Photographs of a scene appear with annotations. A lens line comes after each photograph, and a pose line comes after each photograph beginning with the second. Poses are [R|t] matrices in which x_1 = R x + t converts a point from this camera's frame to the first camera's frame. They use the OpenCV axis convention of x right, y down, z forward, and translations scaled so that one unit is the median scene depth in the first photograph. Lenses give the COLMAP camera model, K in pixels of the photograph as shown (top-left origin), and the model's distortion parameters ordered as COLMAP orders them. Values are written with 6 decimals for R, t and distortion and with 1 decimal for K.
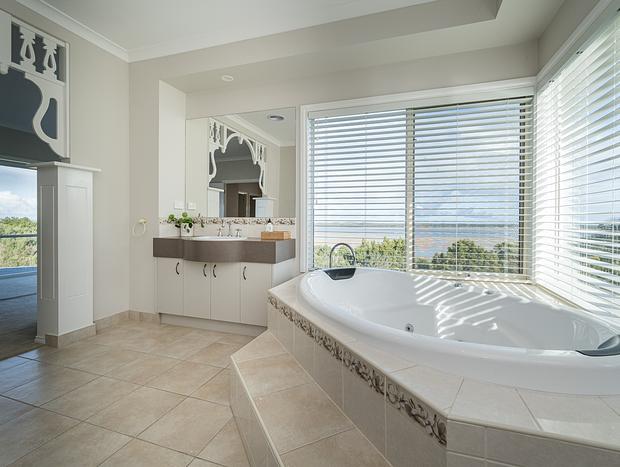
lens RADIAL K [[299.1, 0, 312.2], [0, 299.1, 232.0], [0, 0, 1]] dist [-0.010898, -0.000710]
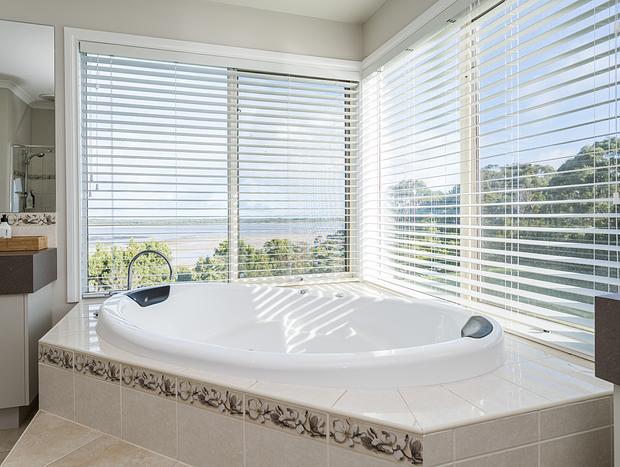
lens RADIAL K [[408.8, 0, 306.8], [0, 408.8, 227.6], [0, 0, 1]] dist [-0.006323, -0.002958]
pose [[0.800747, -0.026768, 0.598404, -0.179830], [0.031801, 0.999492, 0.002156, -0.004363], [-0.598158, 0.017303, 0.801191, 0.066083]]
